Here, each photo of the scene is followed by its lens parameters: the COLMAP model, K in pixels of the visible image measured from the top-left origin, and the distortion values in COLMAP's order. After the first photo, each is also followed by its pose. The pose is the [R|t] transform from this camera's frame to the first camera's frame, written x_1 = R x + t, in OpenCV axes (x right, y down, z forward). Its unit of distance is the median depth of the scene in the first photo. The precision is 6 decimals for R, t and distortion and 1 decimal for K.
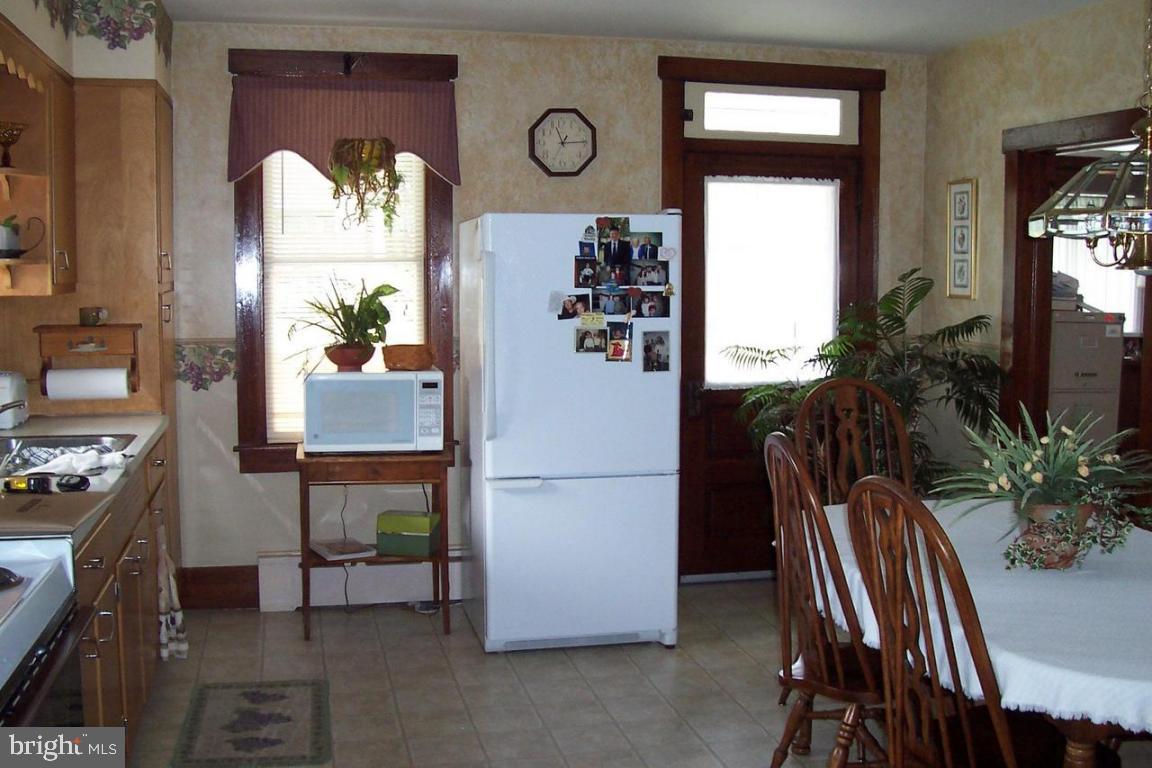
lens RADIAL K [[1288.9, 0, 576.0], [0, 1288.9, 384.0], [0, 0, 1]] dist [-0.150855, 0.198547]
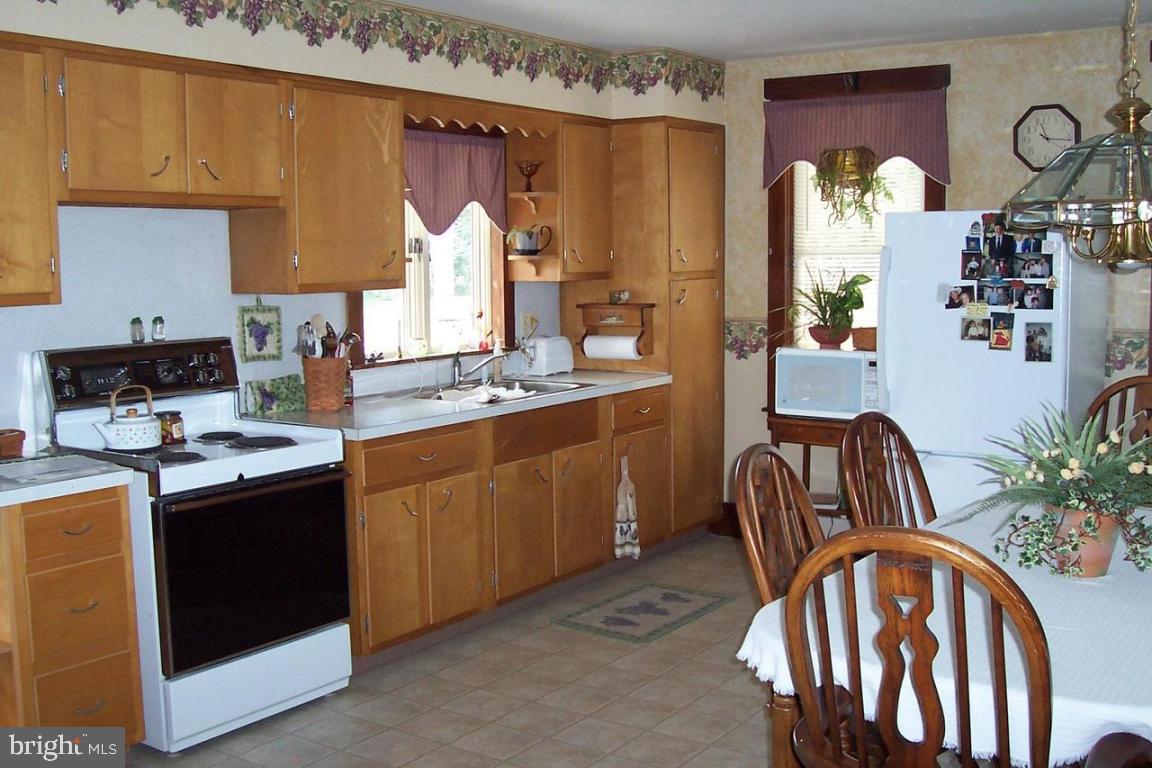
lens RADIAL K [[1288.9, 0, 576.0], [0, 1288.9, 384.0], [0, 0, 1]] dist [-0.150855, 0.198547]
pose [[0.682845, 0.064023, -0.727753, 0.554088], [-0.053975, 0.997851, 0.037141, -0.009631], [0.728567, 0.013919, 0.684833, 0.037267]]
